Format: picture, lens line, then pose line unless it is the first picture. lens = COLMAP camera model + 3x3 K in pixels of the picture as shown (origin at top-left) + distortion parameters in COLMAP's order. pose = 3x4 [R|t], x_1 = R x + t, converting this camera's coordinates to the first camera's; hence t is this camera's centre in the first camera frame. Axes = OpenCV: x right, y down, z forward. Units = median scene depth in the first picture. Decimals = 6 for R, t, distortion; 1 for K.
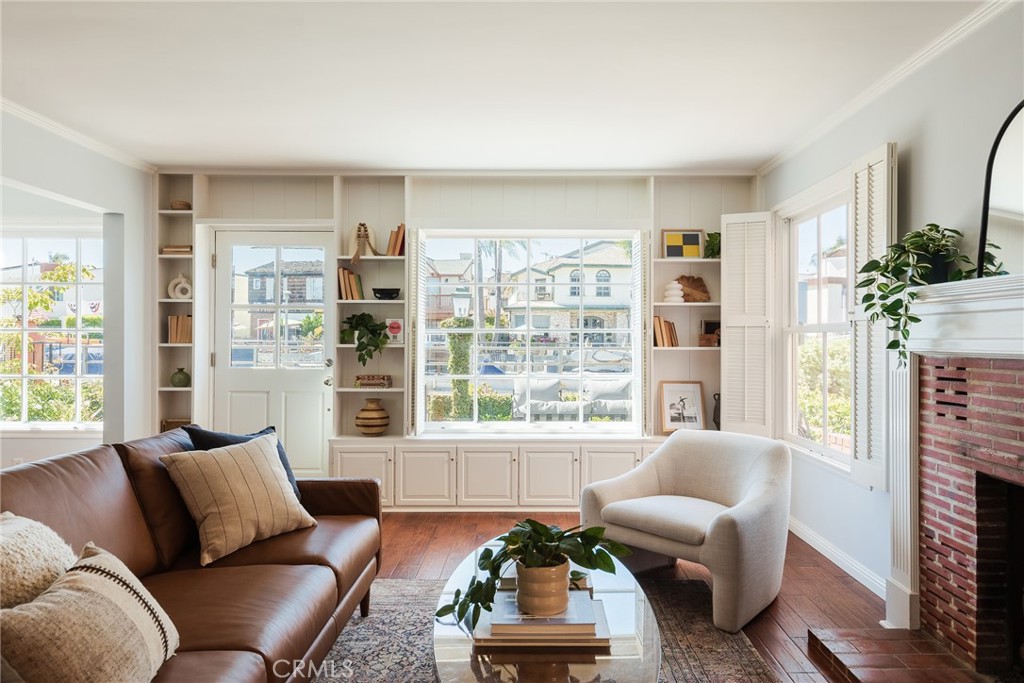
lens RADIAL K [[664.0, 0, 522.1], [0, 664.0, 338.4], [0, 0, 1]] dist [0.006745, -0.003199]
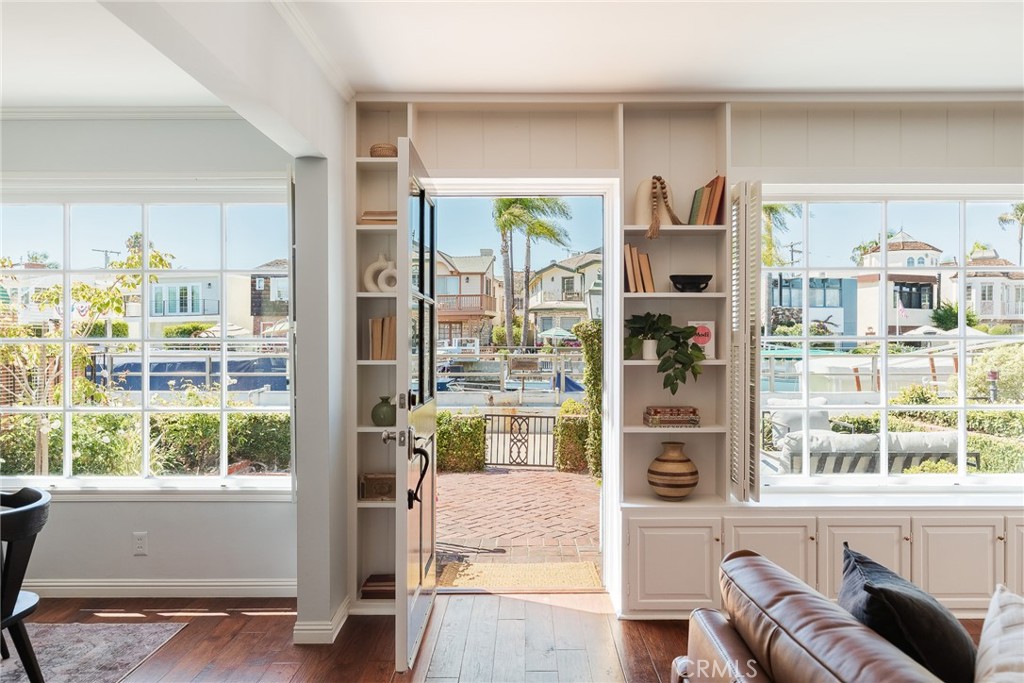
lens RADIAL K [[710.1, 0, 515.0], [0, 710.1, 343.9], [0, 0, 1]] dist [0.012401, 0.003776]
pose [[0.999905, -0.004382, -0.013102, -0.372769], [0.004419, 0.999986, 0.002765, -0.009761], [0.013089, -0.002823, 0.999910, 0.295241]]
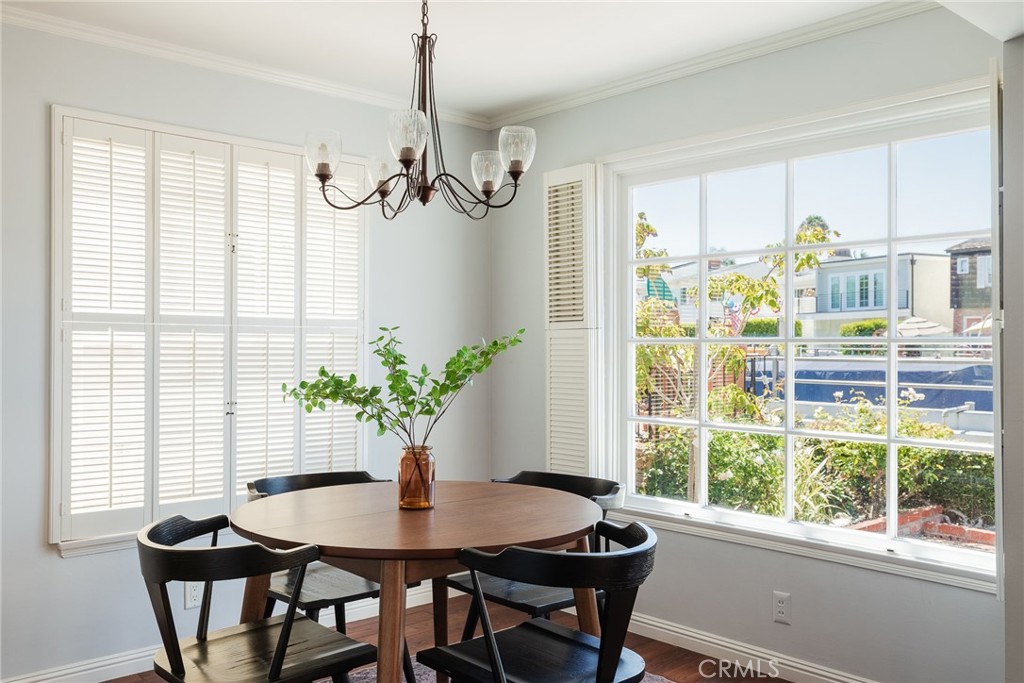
lens RADIAL K [[883.0, 0, 512.1], [0, 883.0, 343.9], [0, 0, 1]] dist [0.009654, -0.009487]
pose [[0.675159, -0.003239, -0.737665, -0.398668], [0.002580, 0.999995, -0.002030, -0.009415], [0.737667, -0.000533, 0.675164, 0.394069]]
